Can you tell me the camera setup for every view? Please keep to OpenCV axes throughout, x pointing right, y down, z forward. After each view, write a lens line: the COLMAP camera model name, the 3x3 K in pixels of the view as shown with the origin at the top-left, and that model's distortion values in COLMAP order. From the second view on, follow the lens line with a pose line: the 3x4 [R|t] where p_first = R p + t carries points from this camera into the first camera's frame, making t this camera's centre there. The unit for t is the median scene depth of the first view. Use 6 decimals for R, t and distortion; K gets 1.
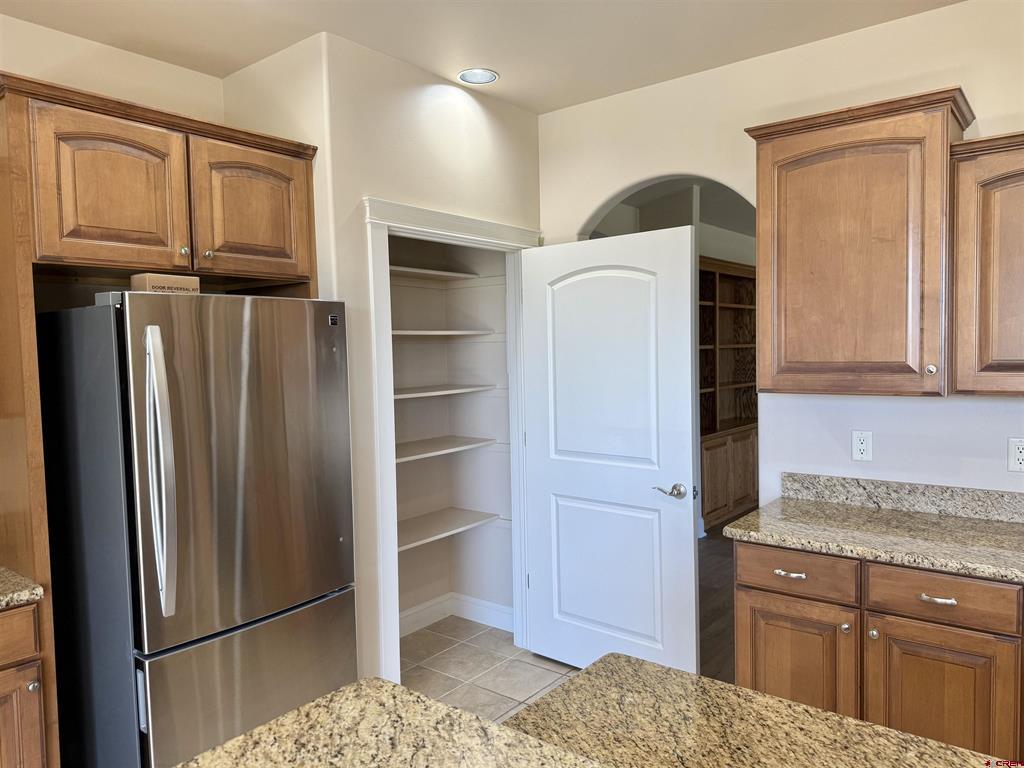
lens RADIAL K [[717.4, 0, 518.9], [0, 717.4, 377.4], [0, 0, 1]] dist [0.054925, -0.074511]
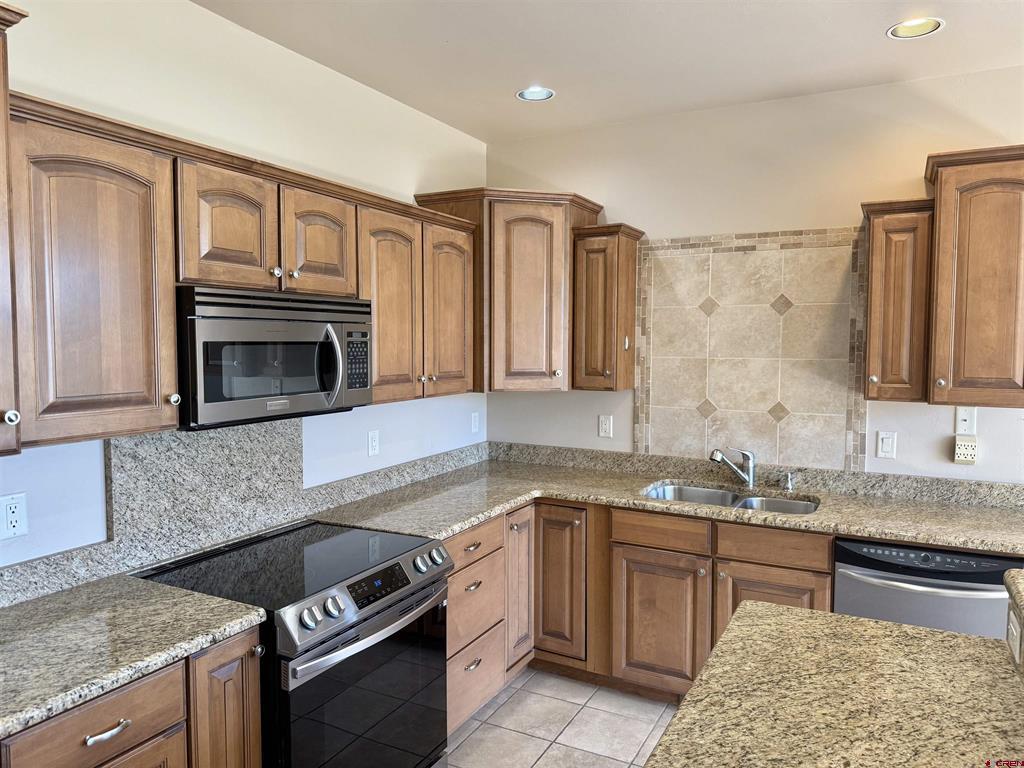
lens RADIAL K [[717.4, 0, 511.4], [0, 717.4, 381.4], [0, 0, 1]] dist [0.054925, -0.074511]
pose [[-0.175759, -0.036502, 0.983756, -0.168360], [0.043718, 0.998037, 0.044843, -0.050931], [-0.983462, 0.050890, -0.173818, 0.628899]]
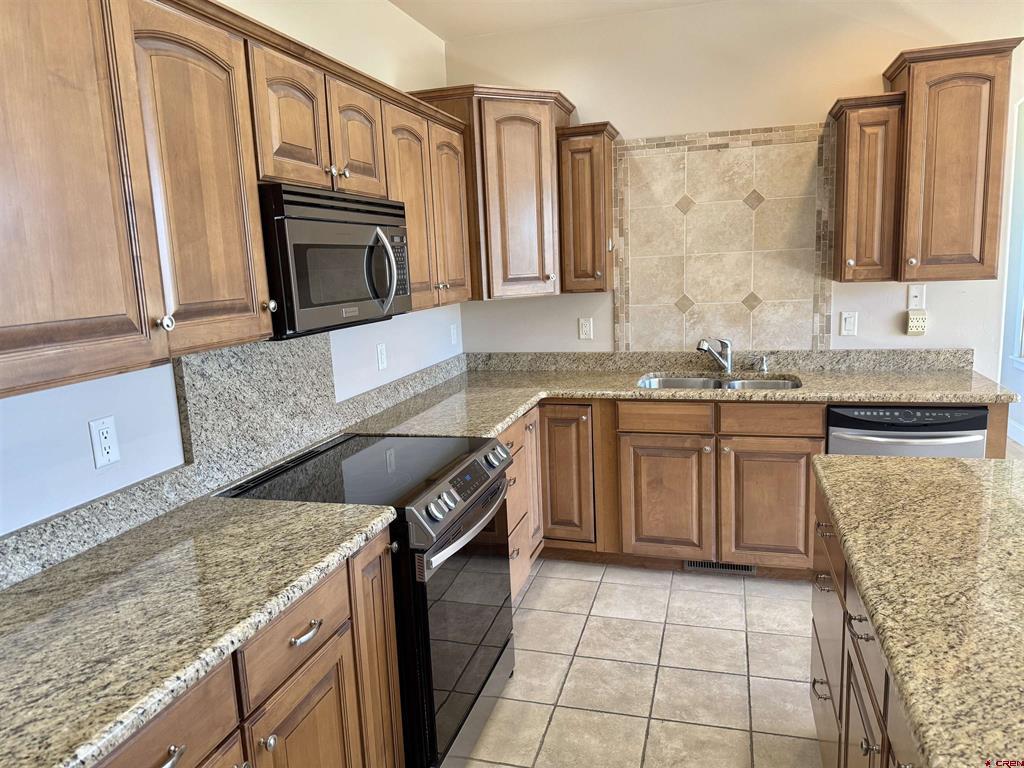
lens RADIAL K [[717.4, 0, 514.0], [0, 717.4, 382.4], [0, 0, 1]] dist [0.054925, -0.074511]
pose [[-0.365560, -0.119795, 0.923047, -0.118078], [0.092105, 0.982160, 0.163944, -0.033066], [-0.926220, 0.144949, -0.348005, 0.905069]]
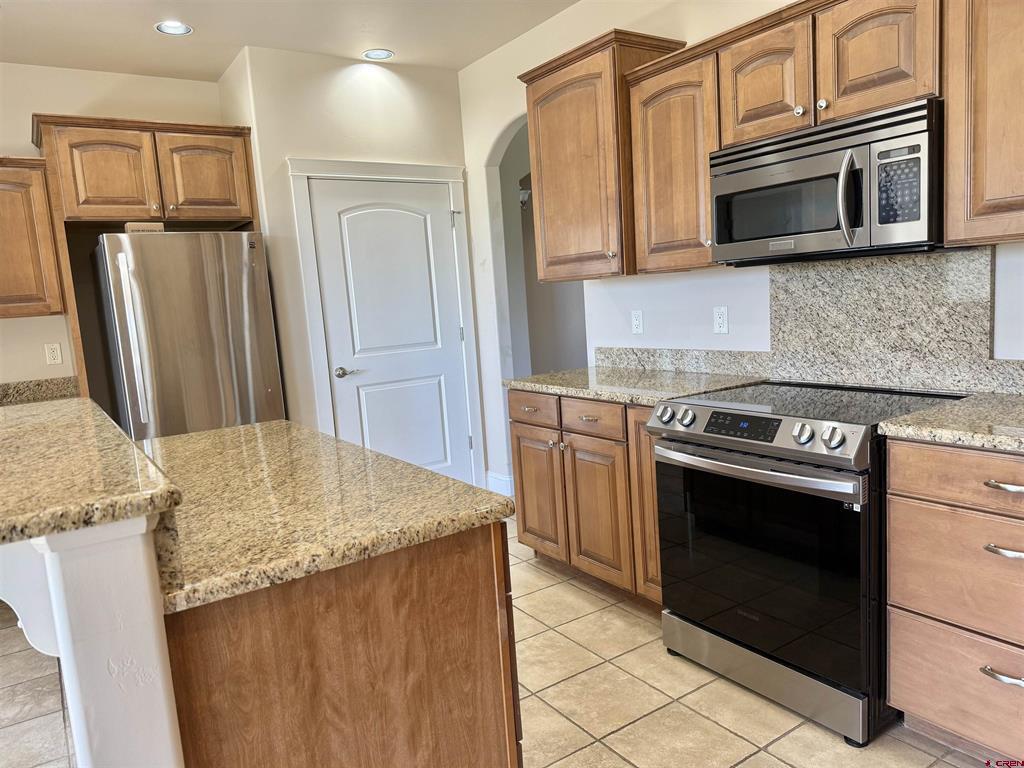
lens RADIAL K [[717.4, 0, 510.1], [0, 717.4, 386.5], [0, 0, 1]] dist [0.054925, -0.074511]
pose [[0.949177, -0.002614, -0.314732, 0.772161], [0.033843, 0.995016, 0.093798, 0.096334], [0.312918, -0.099683, 0.944535, -0.312151]]
